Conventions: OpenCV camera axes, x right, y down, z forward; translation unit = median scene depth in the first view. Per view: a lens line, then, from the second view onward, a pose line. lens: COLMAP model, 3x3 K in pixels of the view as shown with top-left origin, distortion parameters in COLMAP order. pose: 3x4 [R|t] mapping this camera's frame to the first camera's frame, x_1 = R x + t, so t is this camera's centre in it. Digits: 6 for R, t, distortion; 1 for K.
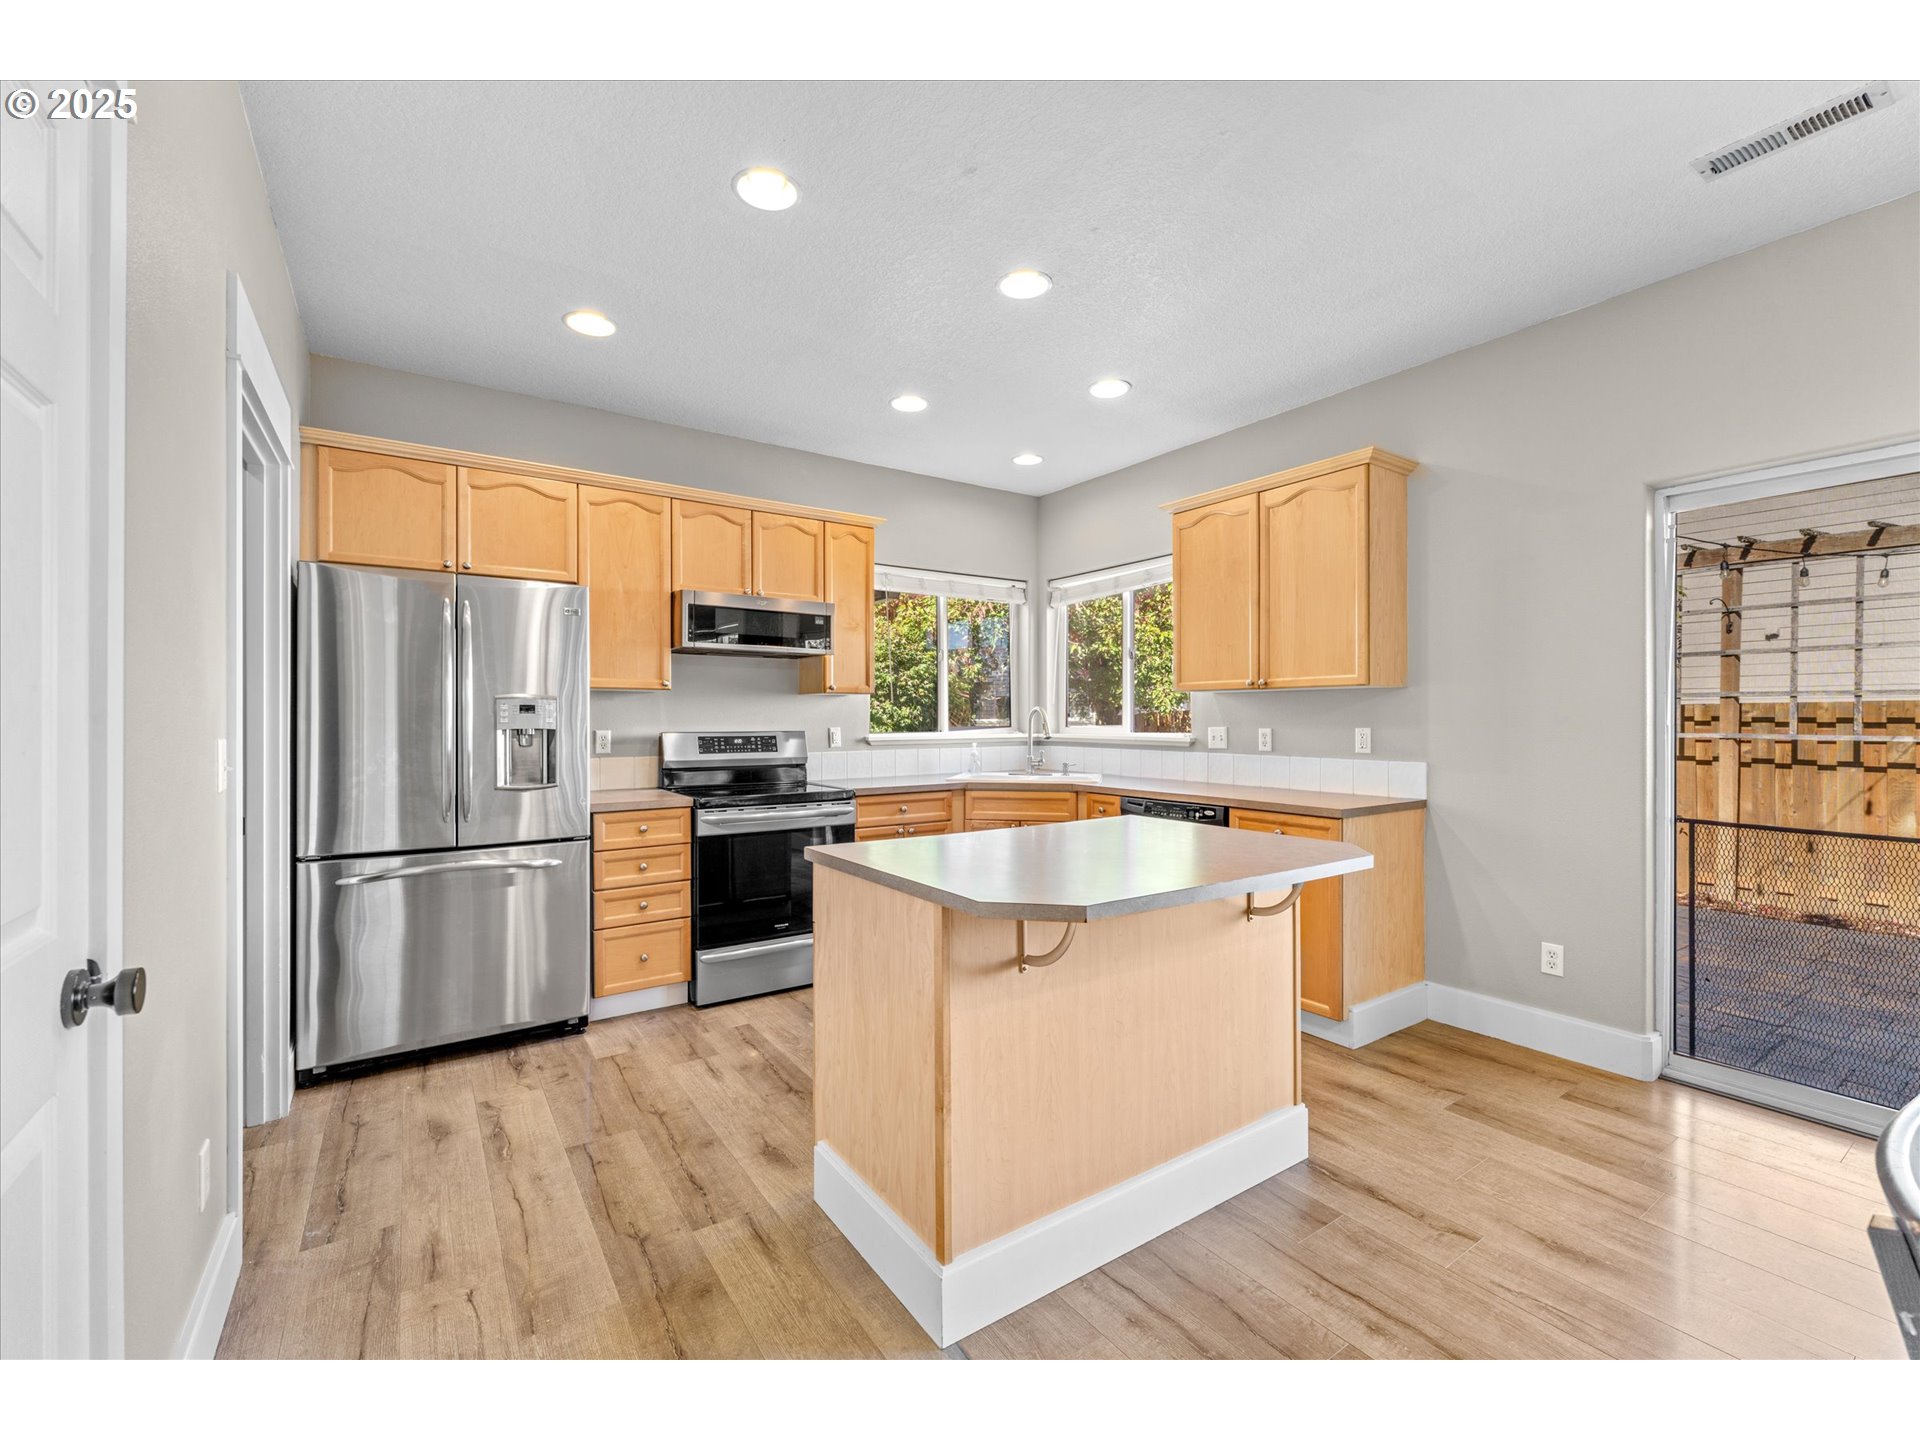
lens RADIAL K [[805.2, 0, 960.0], [0, 805.2, 720.0], [0, 0, 1]] dist [-0.000593, -0.000013]
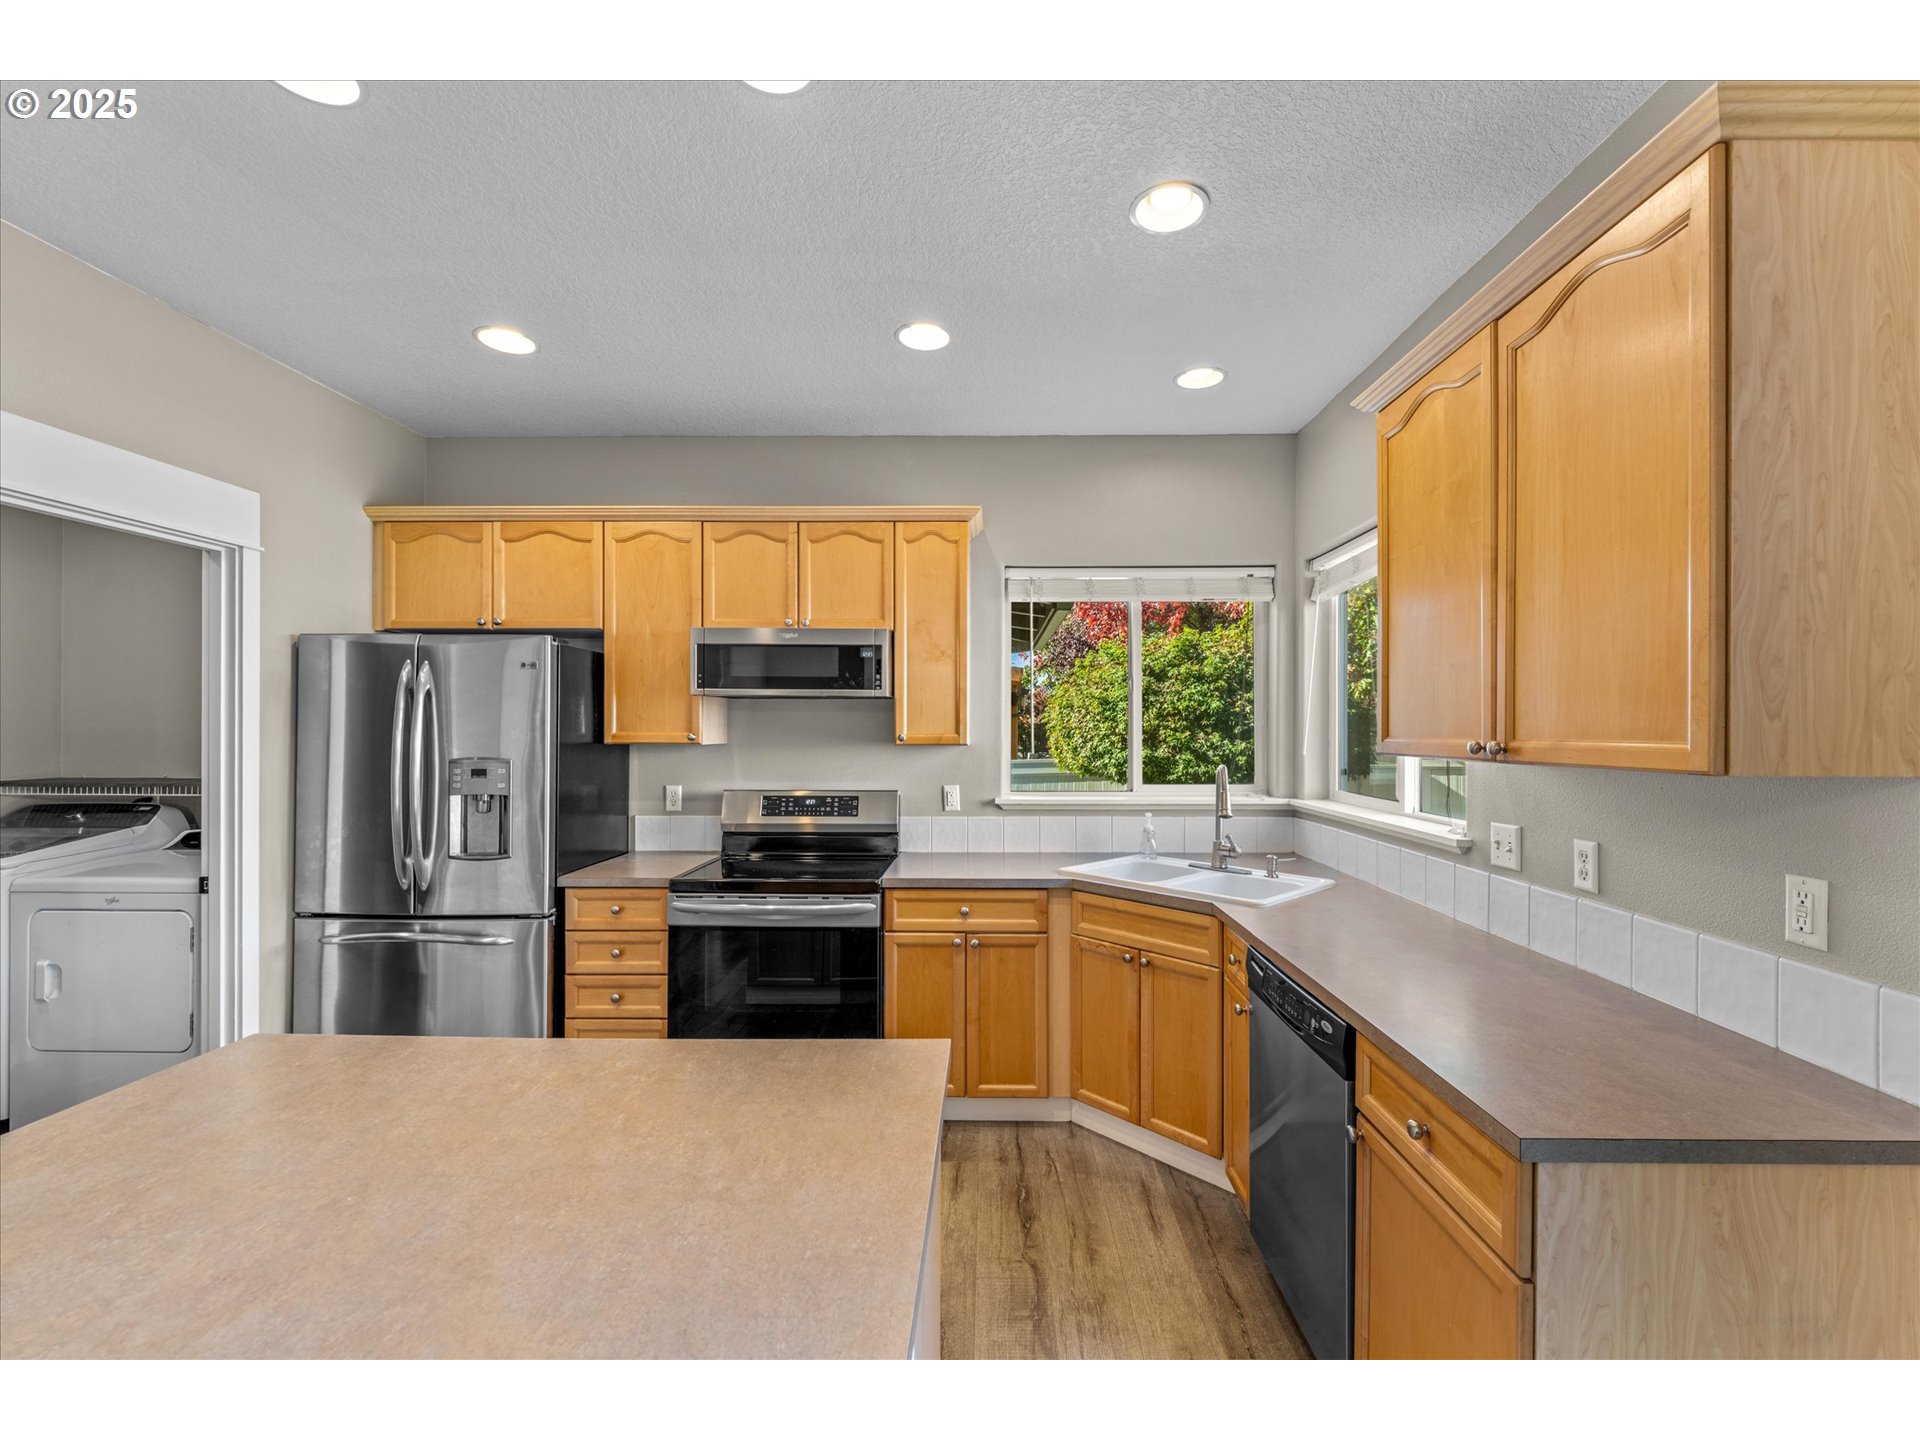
lens RADIAL K [[817.9, 0, 979.8], [0, 817.9, 730.0], [0, 0, 1]] dist [-0.001874, -0.000281]
pose [[0.817429, 0.003443, -0.576019, 0.367481], [-0.004221, 0.999991, -0.000013, -0.050741], [0.576013, 0.002442, 0.817437, 0.430361]]
